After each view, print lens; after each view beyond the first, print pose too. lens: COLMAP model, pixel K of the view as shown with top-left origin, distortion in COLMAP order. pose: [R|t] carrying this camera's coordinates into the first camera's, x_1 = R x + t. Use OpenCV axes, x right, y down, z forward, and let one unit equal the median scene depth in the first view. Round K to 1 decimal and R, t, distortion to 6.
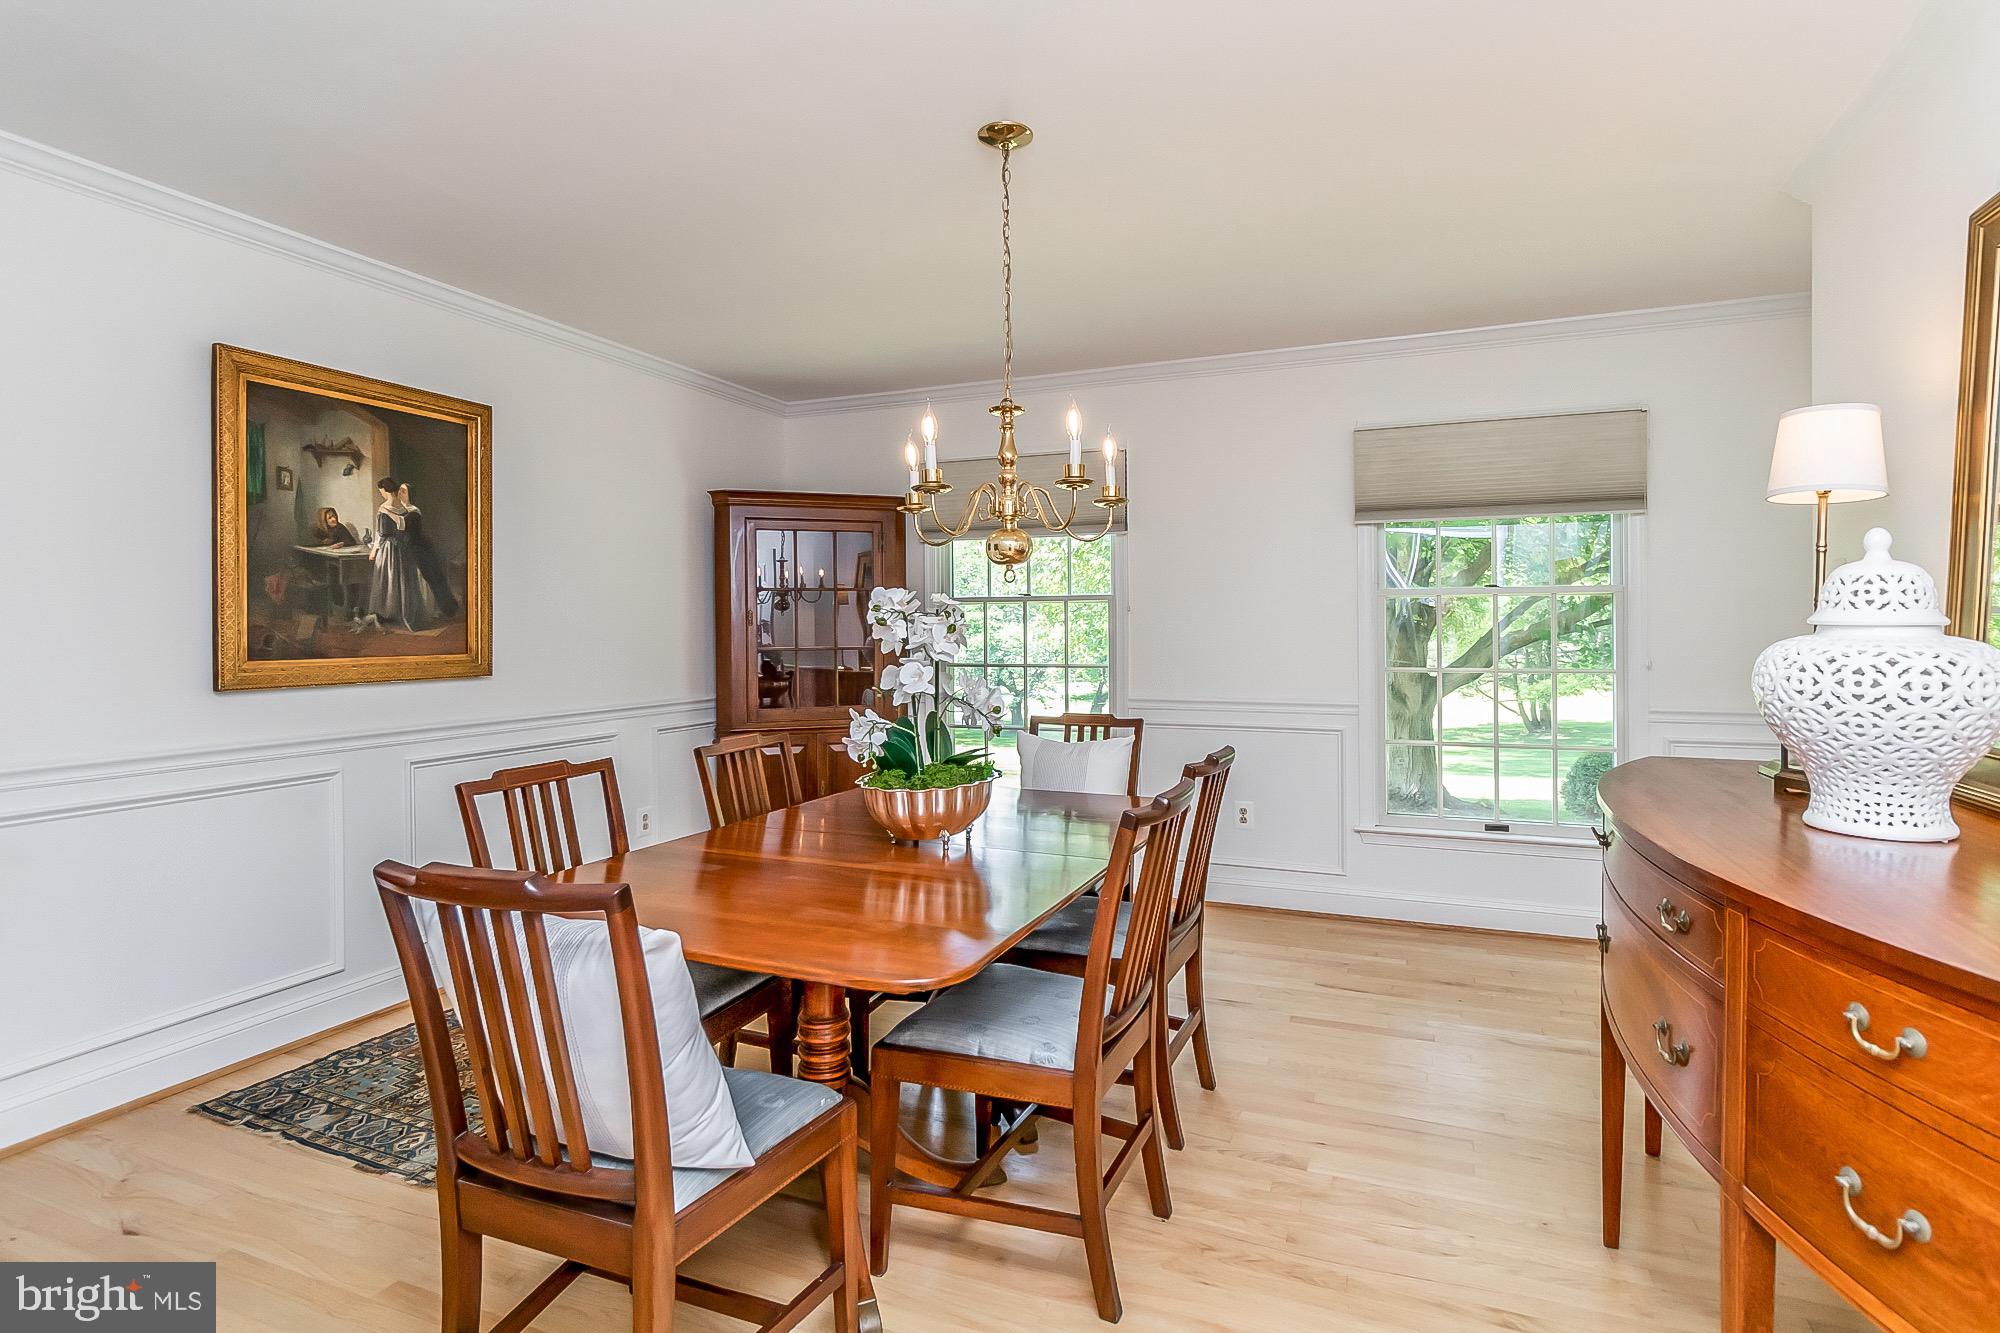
lens RADIAL K [[996.3, 0, 1007.4], [0, 996.3, 674.4], [0, 0, 1]] dist [-0.002602, -0.001140]
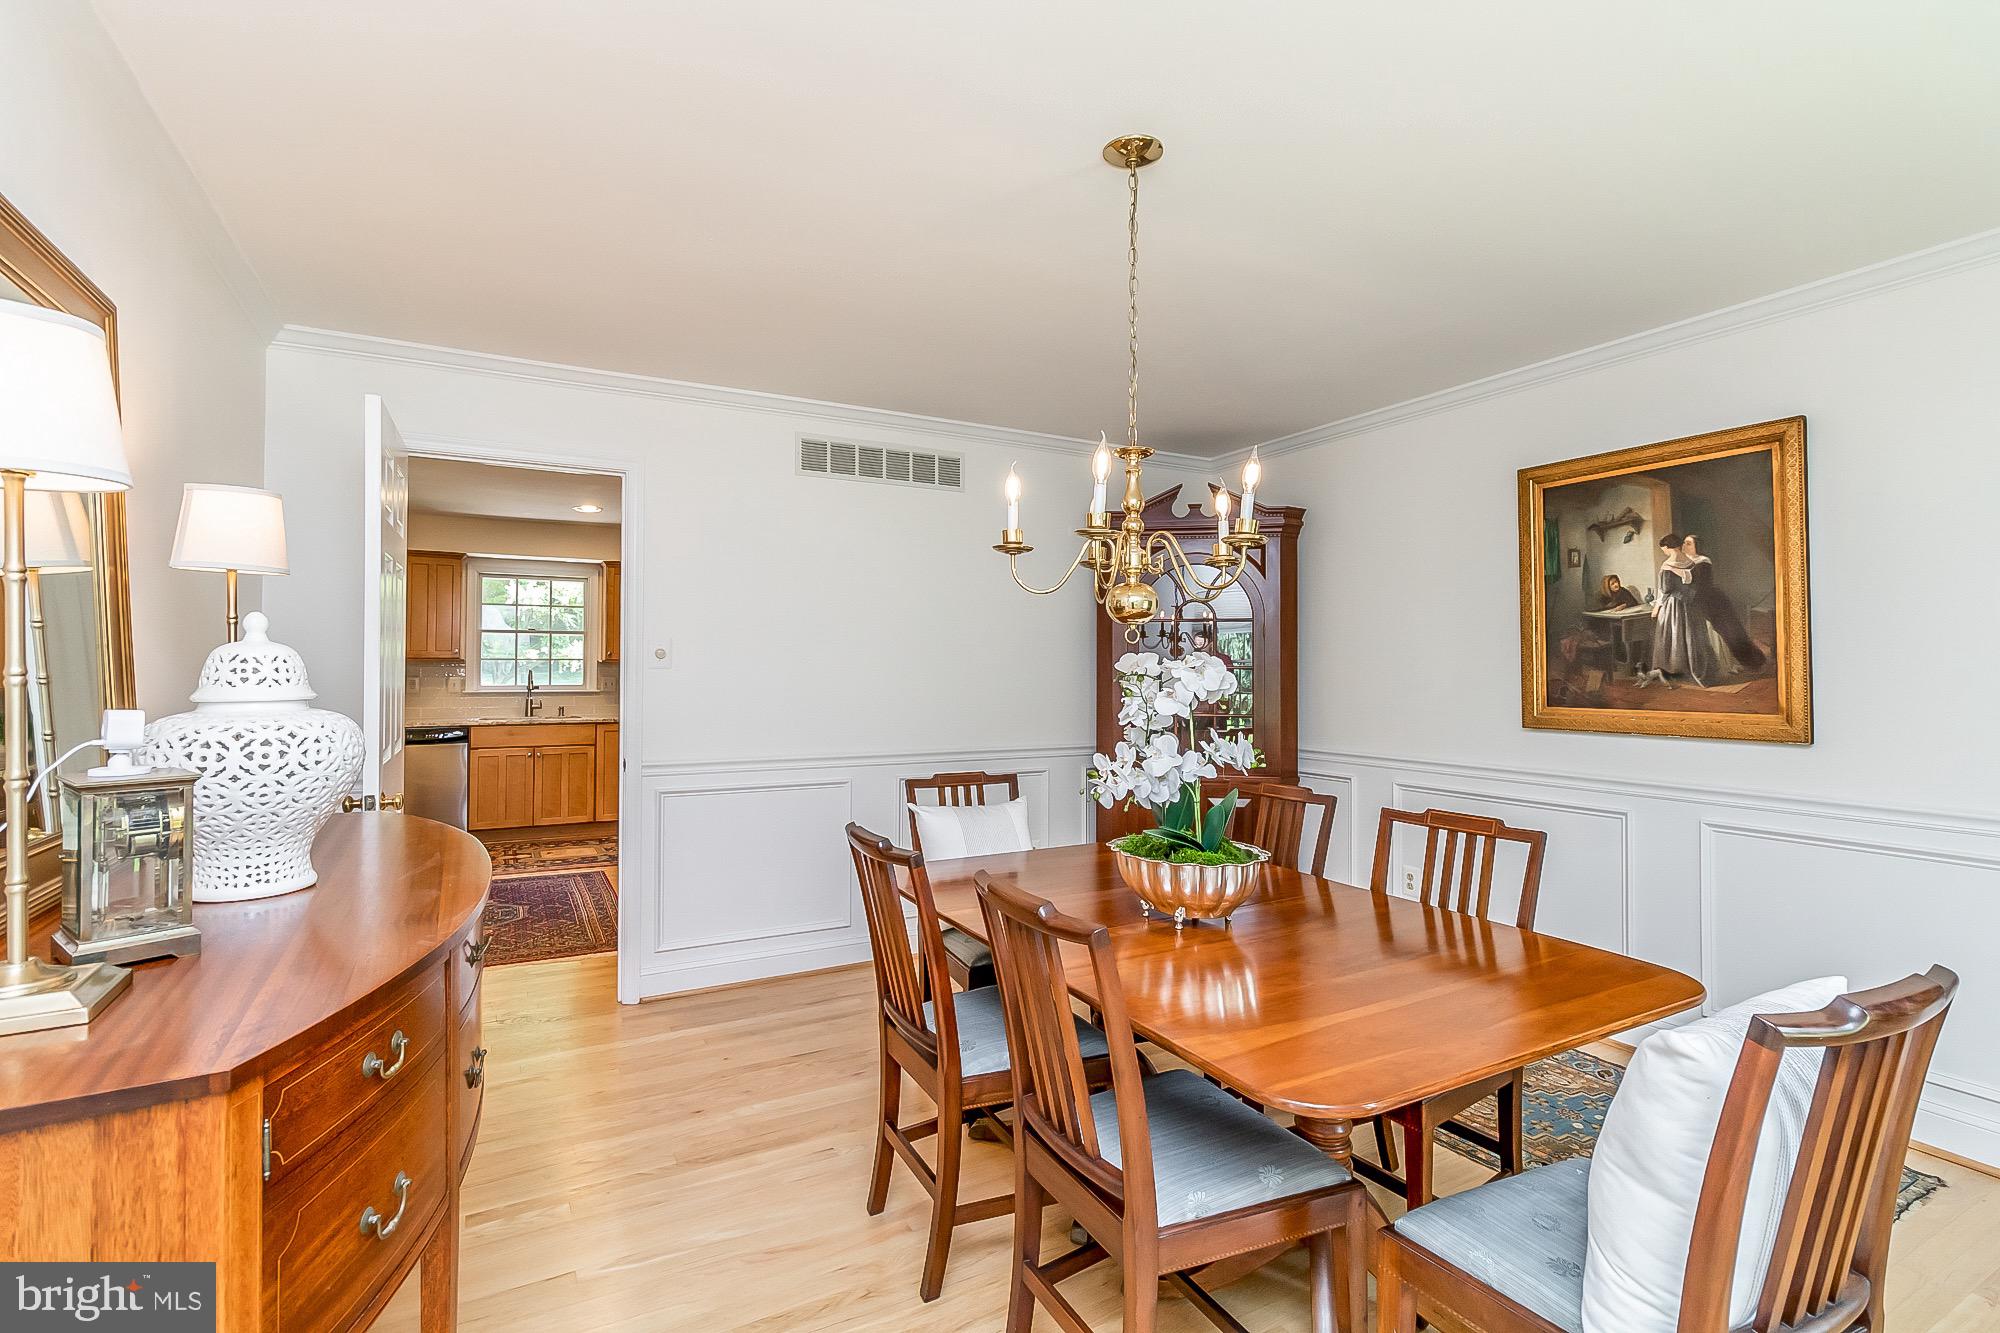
lens RADIAL K [[928.3, 0, 1011.9], [0, 928.3, 654.1], [0, 0, 1]] dist [-0.003719, 0.001733]
pose [[-0.615180, -0.007268, -0.788353, 0.563770], [-0.036899, 0.999127, 0.019582, -0.074553], [0.787523, 0.041136, -0.614911, 1.124992]]
